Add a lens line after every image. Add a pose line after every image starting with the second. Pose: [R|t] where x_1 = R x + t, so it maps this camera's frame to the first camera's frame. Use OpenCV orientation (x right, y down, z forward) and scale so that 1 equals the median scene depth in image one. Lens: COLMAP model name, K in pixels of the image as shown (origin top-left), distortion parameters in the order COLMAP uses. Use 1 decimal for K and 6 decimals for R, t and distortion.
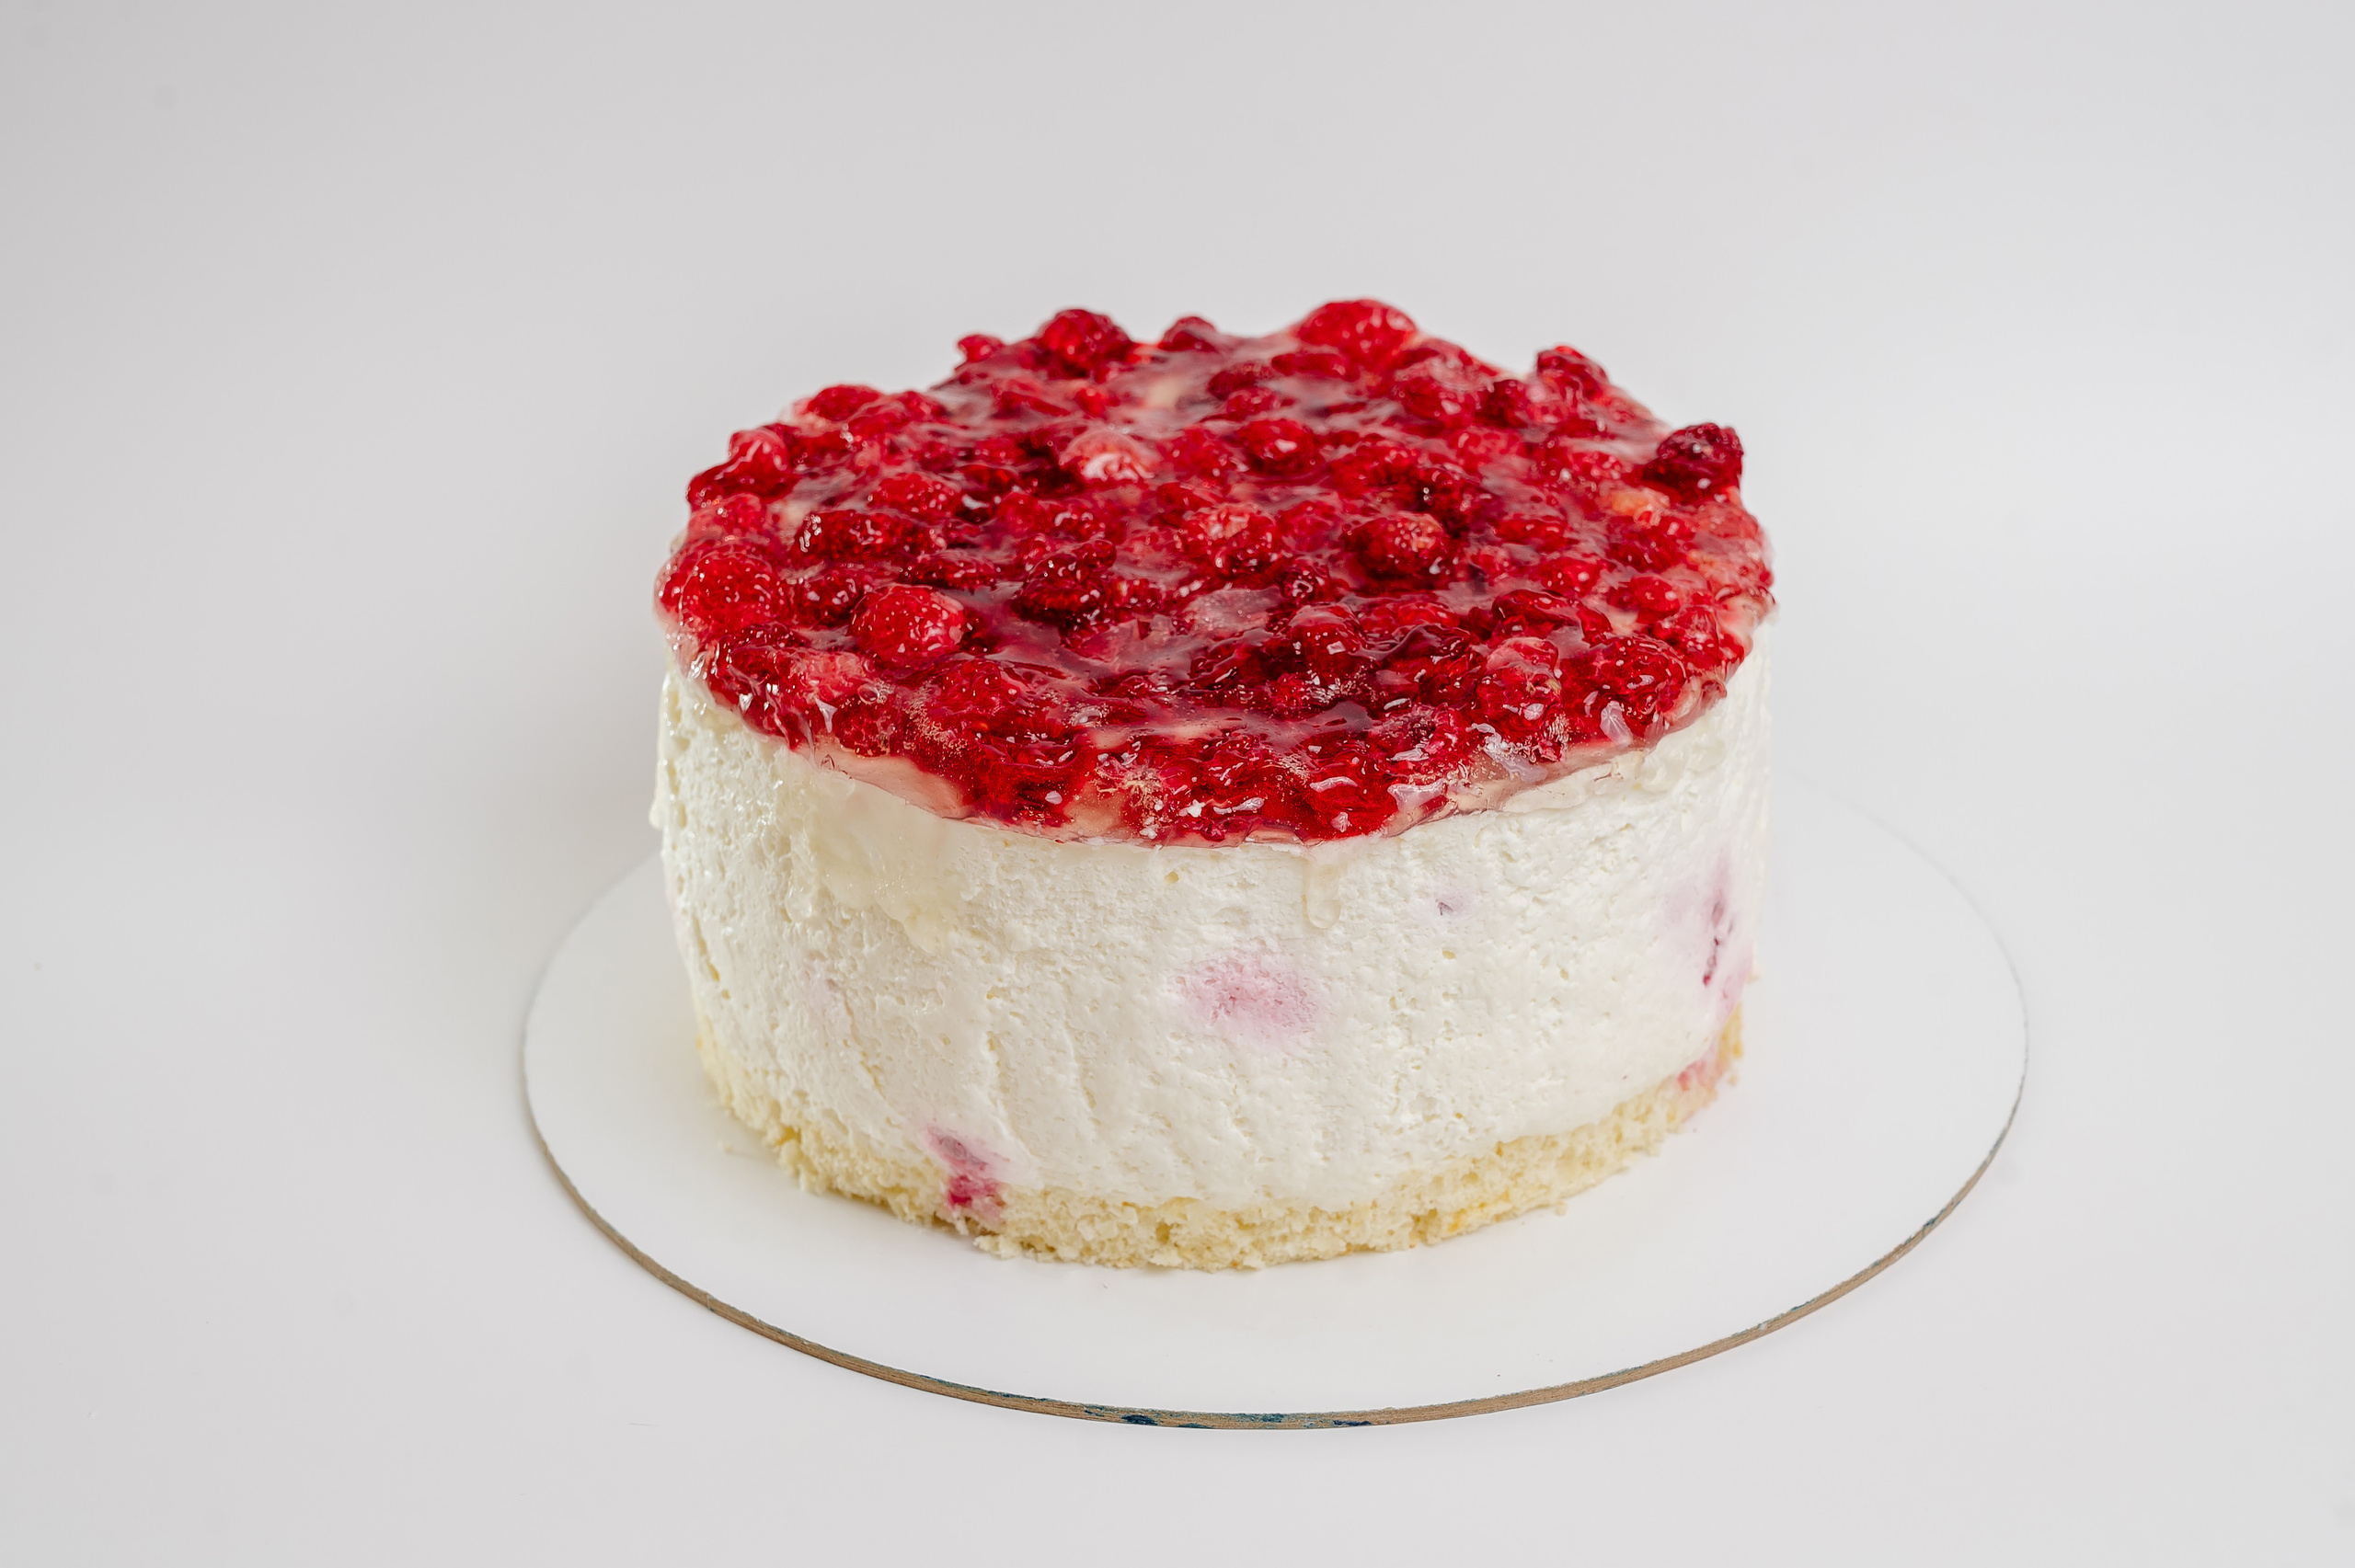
lens RADIAL K [[5292.0, 0, 1177.4], [0, 5292.0, 790.3], [0, 0, 1]] dist [0.008453, 0.000000]
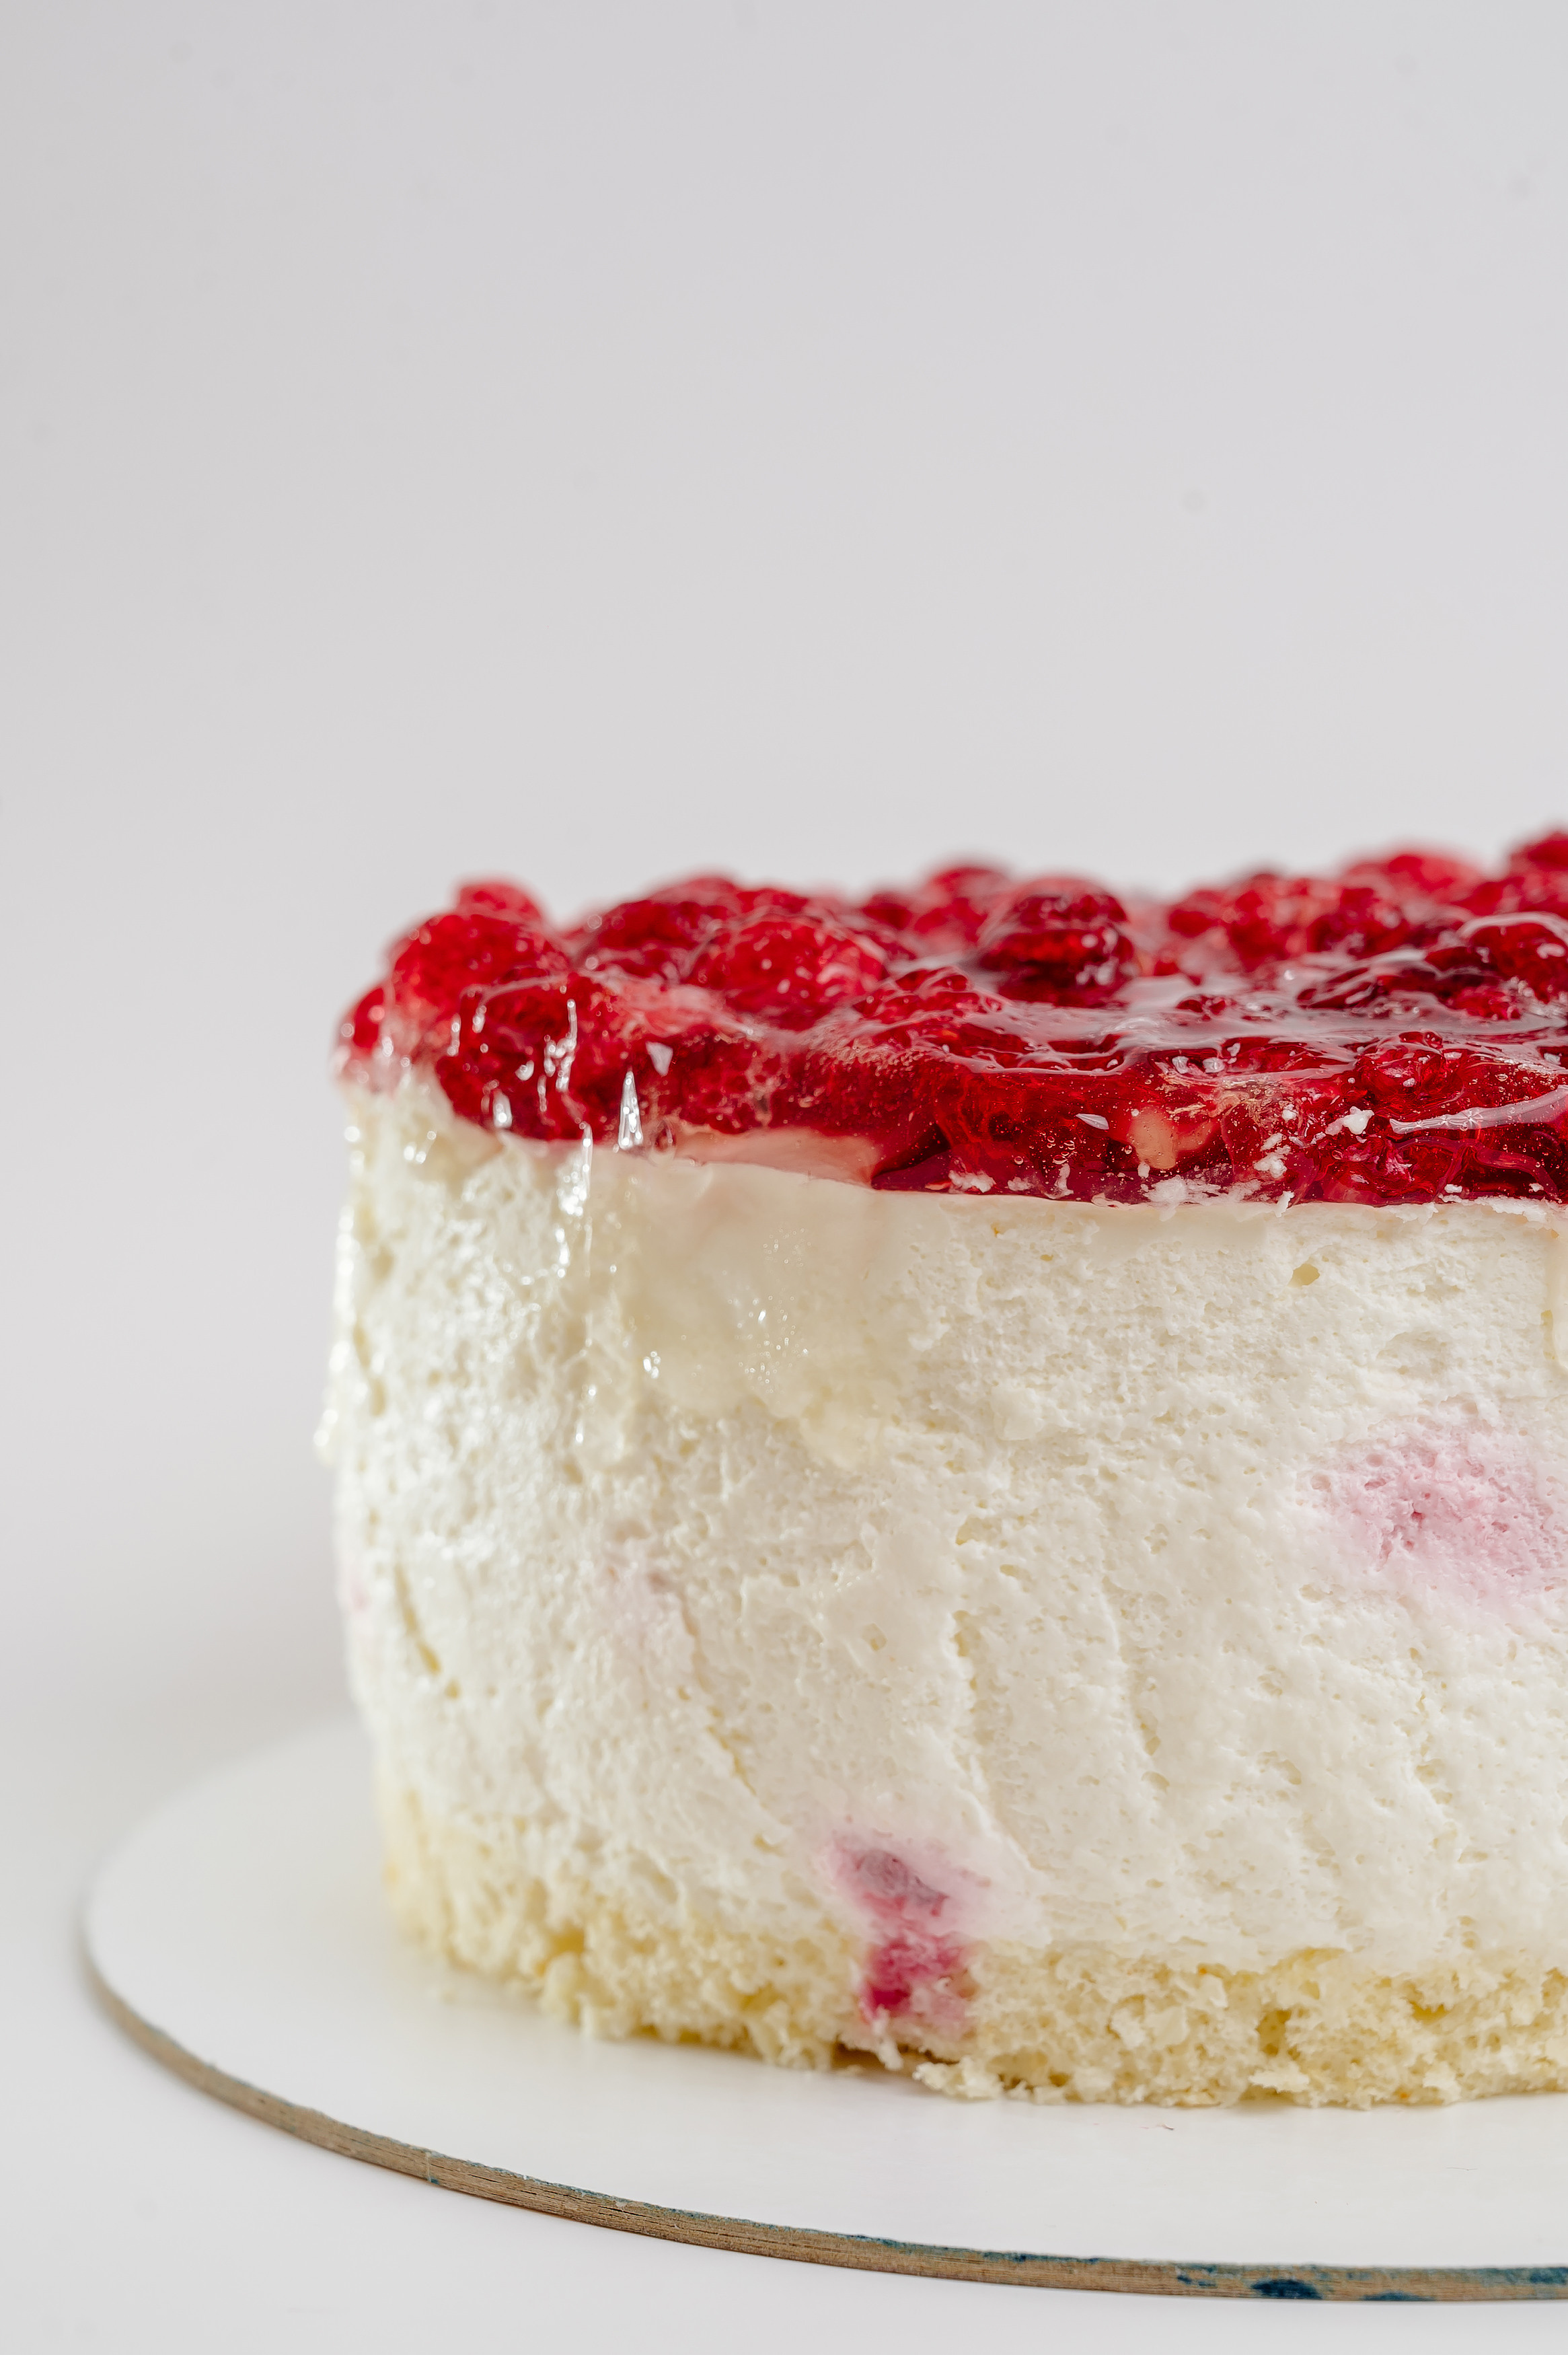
lens RADIAL K [[5292.1, 0, 785.4], [0, 5292.1, 1168.2], [0, 0, 1]] dist [0.008453, 0.000000]
pose [[0.999847, -0.006256, 0.016358, -0.061528], [0.010914, 0.953043, -0.302638, 0.165067], [-0.013697, 0.302770, 0.952965, 0.465136]]
